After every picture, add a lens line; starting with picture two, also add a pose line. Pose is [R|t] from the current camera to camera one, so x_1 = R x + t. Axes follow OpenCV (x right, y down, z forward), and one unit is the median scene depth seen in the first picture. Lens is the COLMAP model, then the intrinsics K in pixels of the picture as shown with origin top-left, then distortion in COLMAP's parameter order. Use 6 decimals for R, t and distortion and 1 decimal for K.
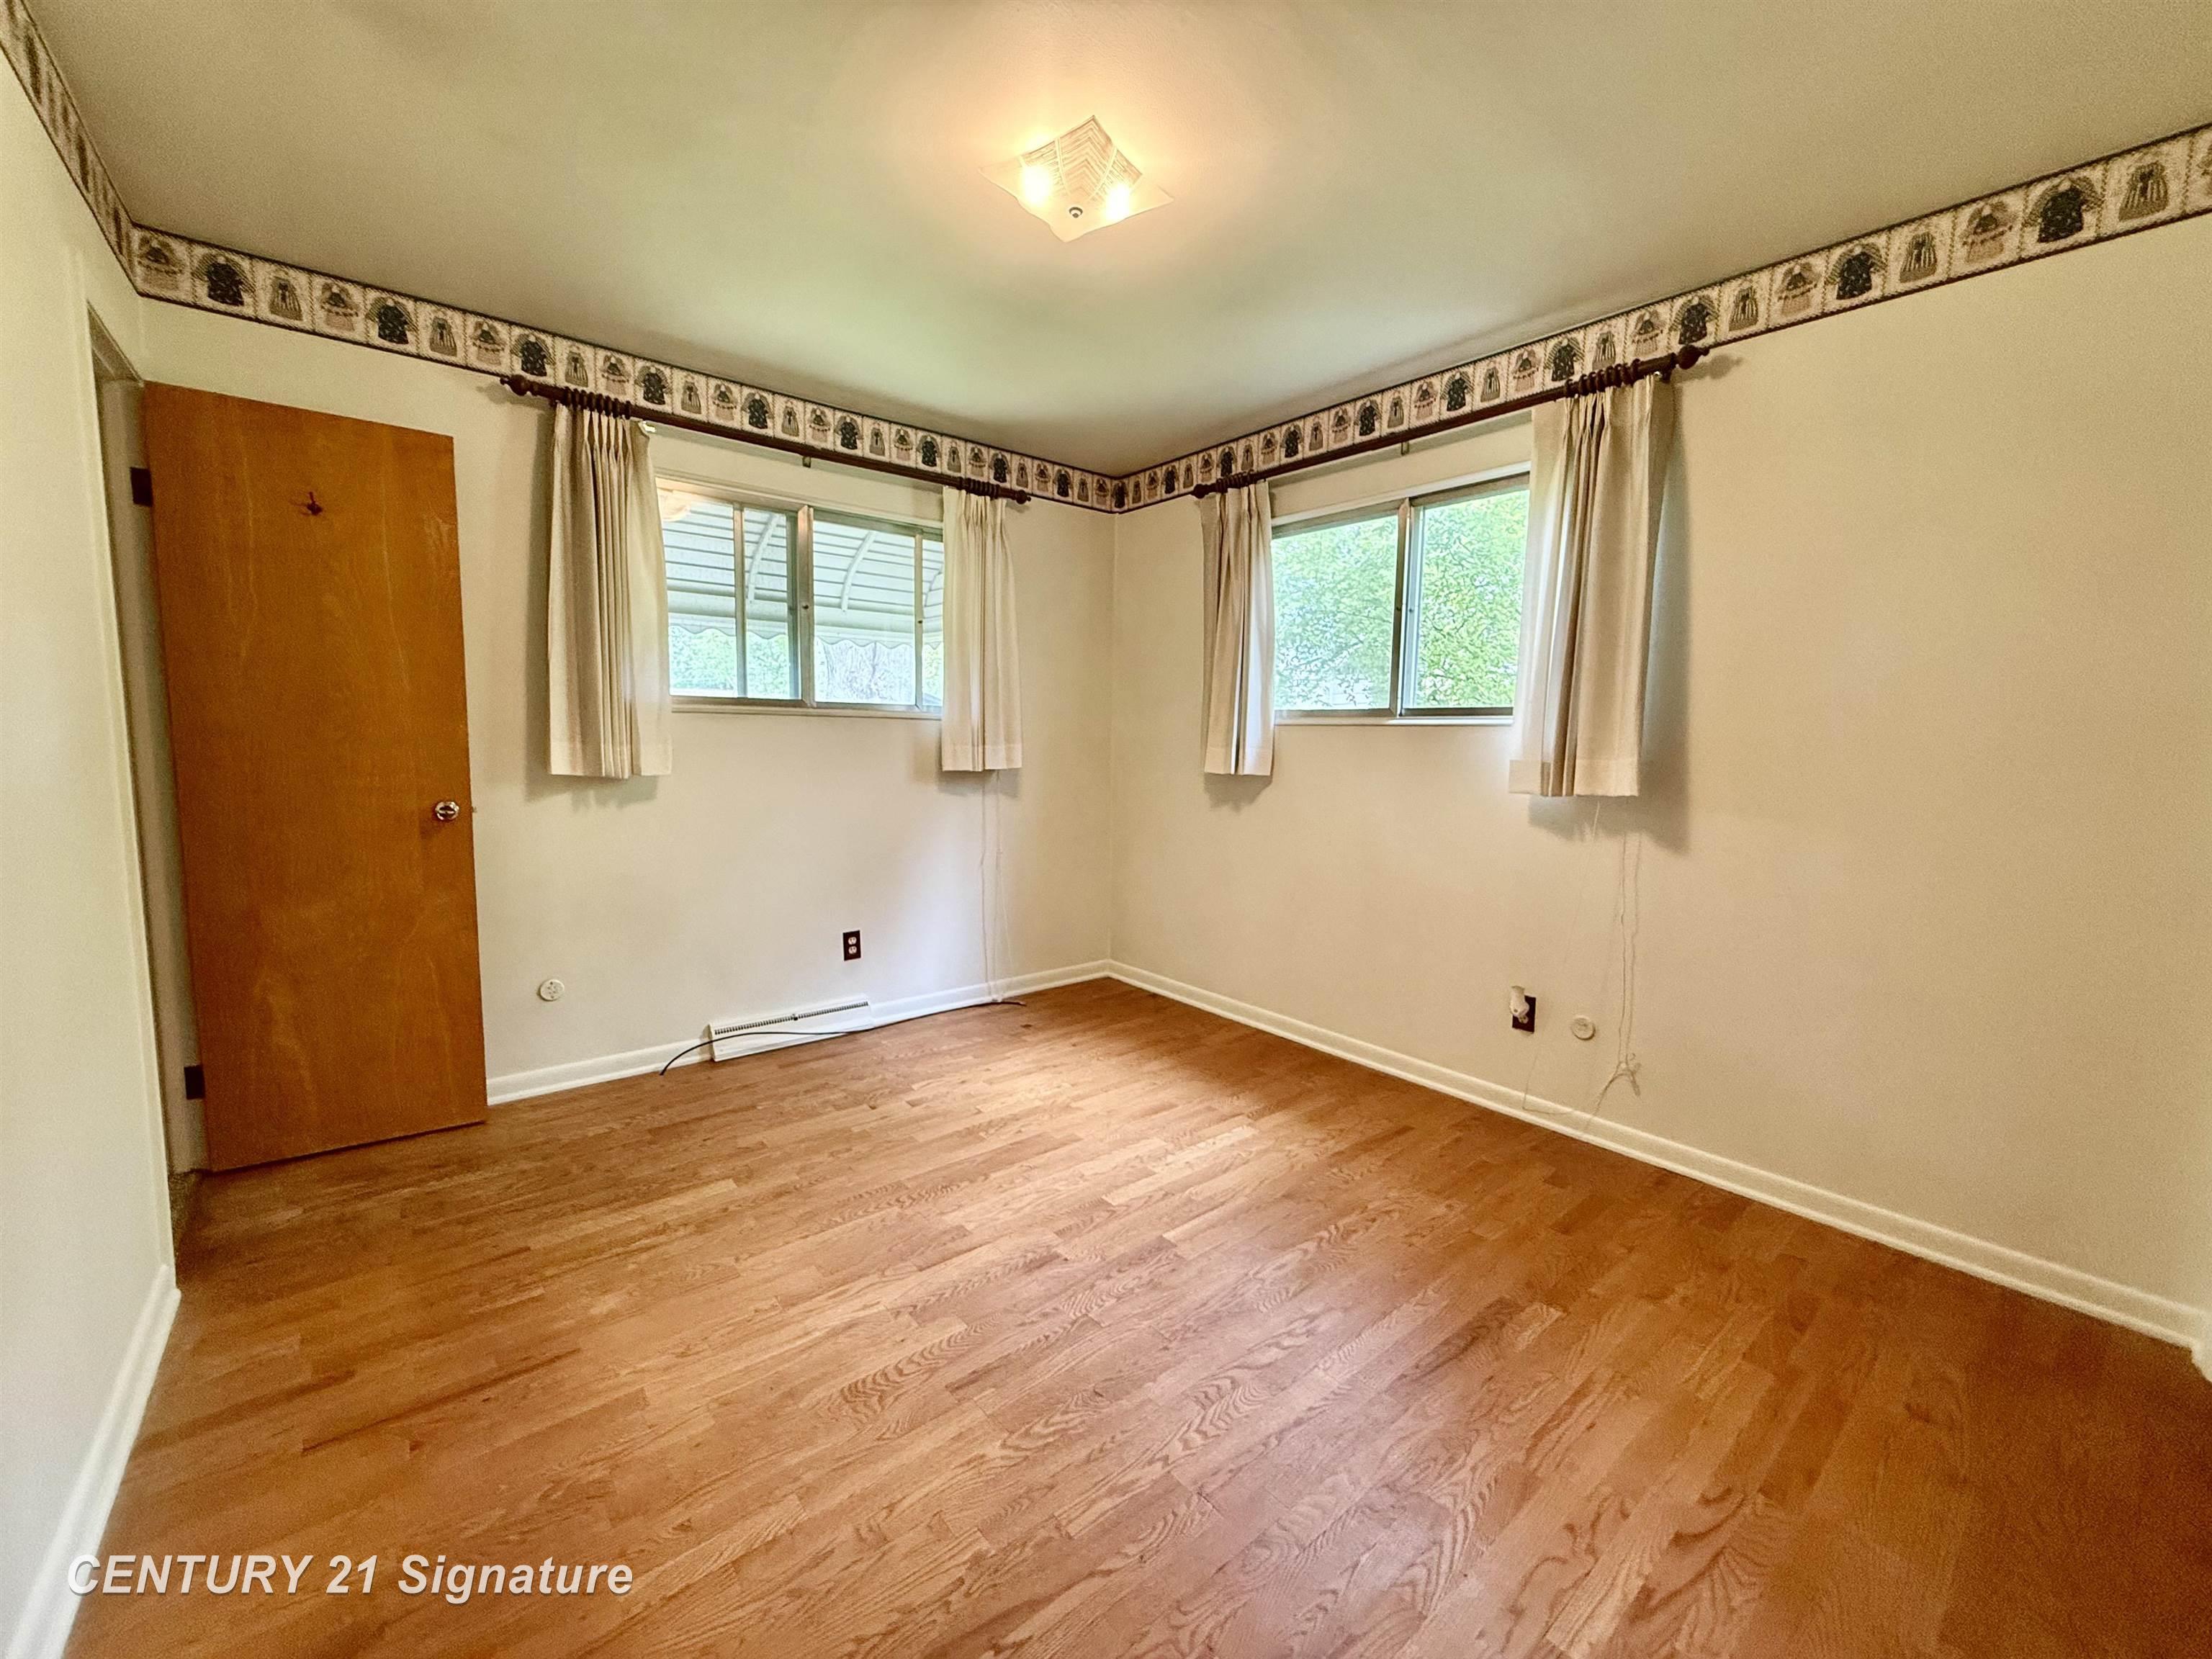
lens RADIAL K [[884.7, 0, 1109.1], [0, 884.7, 832.9], [0, 0, 1]] dist [0.003049, -0.001309]
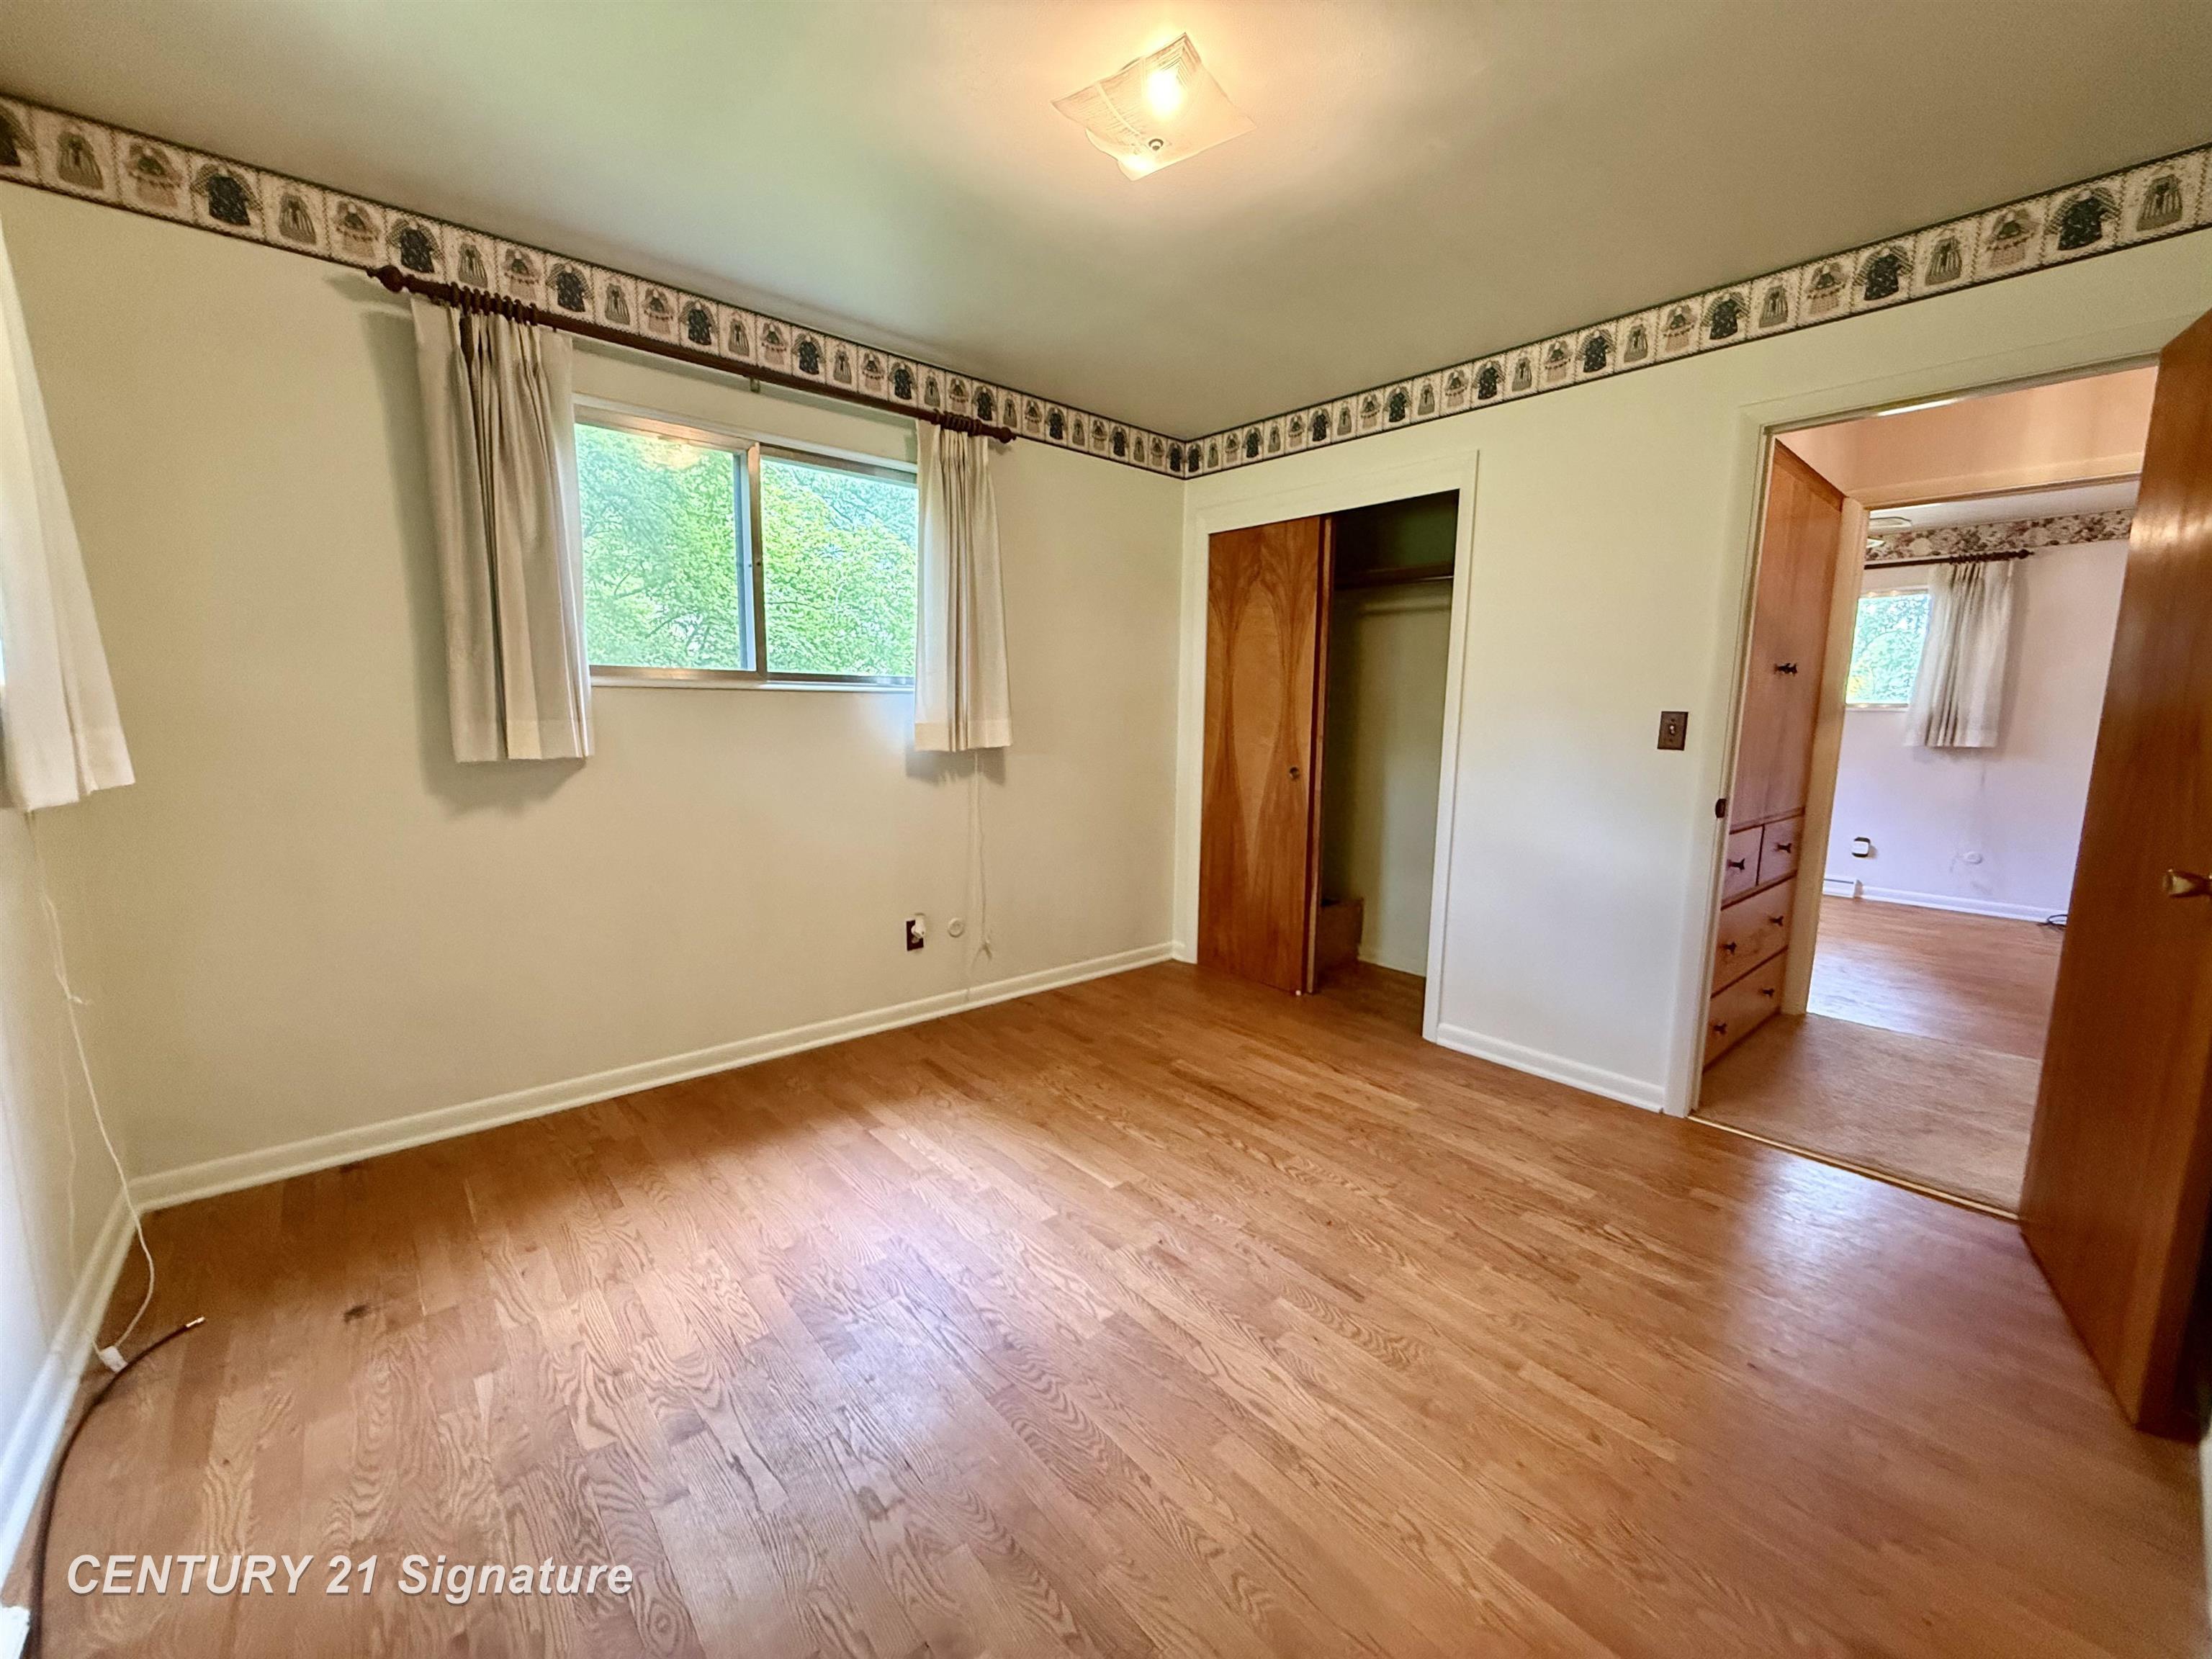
lens RADIAL K [[884.7, 0, 1096.7], [0, 884.7, 836.1], [0, 0, 1]] dist [0.003049, -0.001309]
pose [[-0.014797, -0.161726, 0.986725, -0.742935], [0.099122, 0.981735, 0.162395, -0.104567], [-0.994965, 0.100209, 0.001504, 0.794991]]
